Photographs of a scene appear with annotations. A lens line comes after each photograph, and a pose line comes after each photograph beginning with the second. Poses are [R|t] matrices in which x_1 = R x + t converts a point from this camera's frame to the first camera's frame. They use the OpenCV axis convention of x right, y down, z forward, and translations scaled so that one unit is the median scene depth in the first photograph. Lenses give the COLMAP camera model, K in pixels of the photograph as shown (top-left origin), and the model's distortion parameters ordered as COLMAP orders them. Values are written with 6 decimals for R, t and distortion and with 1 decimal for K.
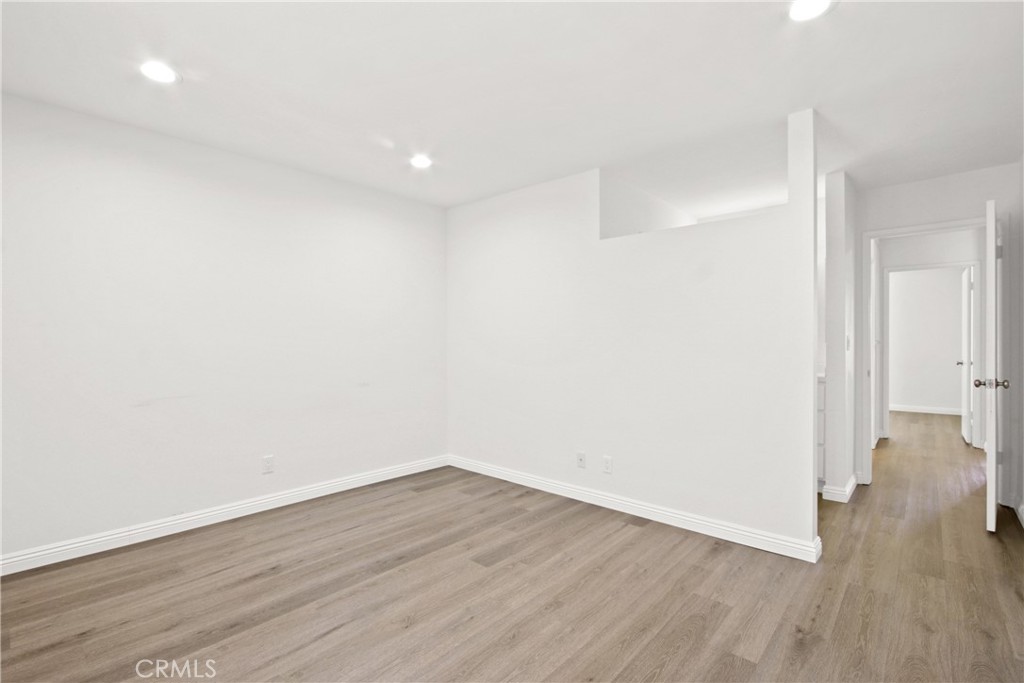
lens RADIAL K [[475.1, 0, 512.0], [0, 475.1, 341.5], [0, 0, 1]] dist [-0.010187, -0.000270]
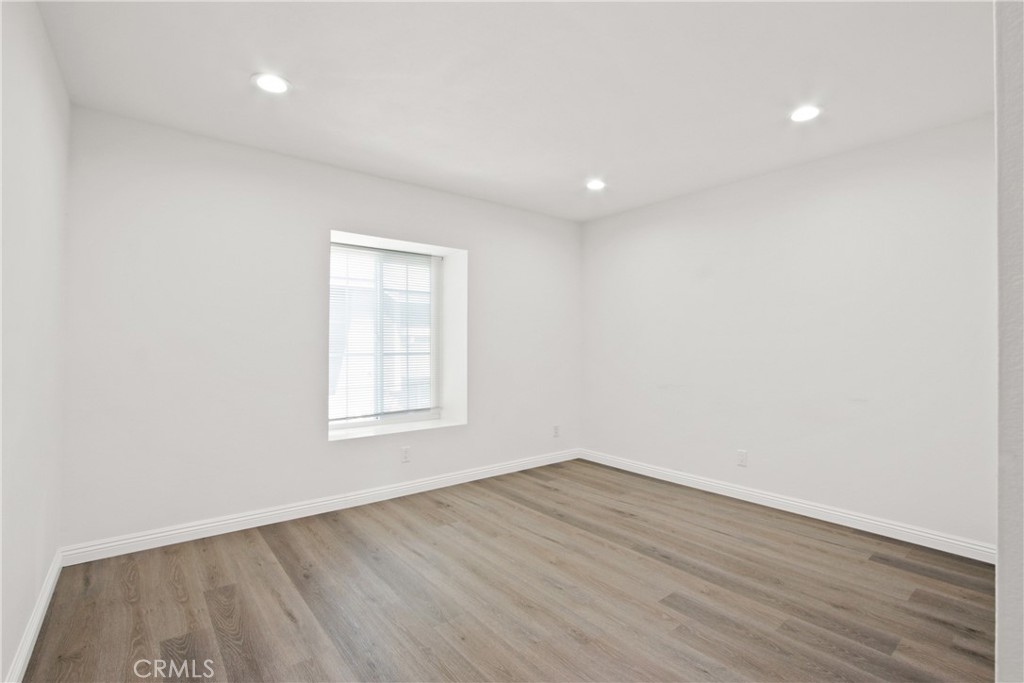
lens RADIAL K [[475.1, 0, 512.0], [0, 475.1, 341.5], [0, 0, 1]] dist [-0.010187, -0.000270]
pose [[-0.171728, -0.008754, -0.985105, 0.815224], [-0.003811, 0.999959, -0.008222, 0.003671], [0.985137, 0.002343, -0.171754, 0.835562]]
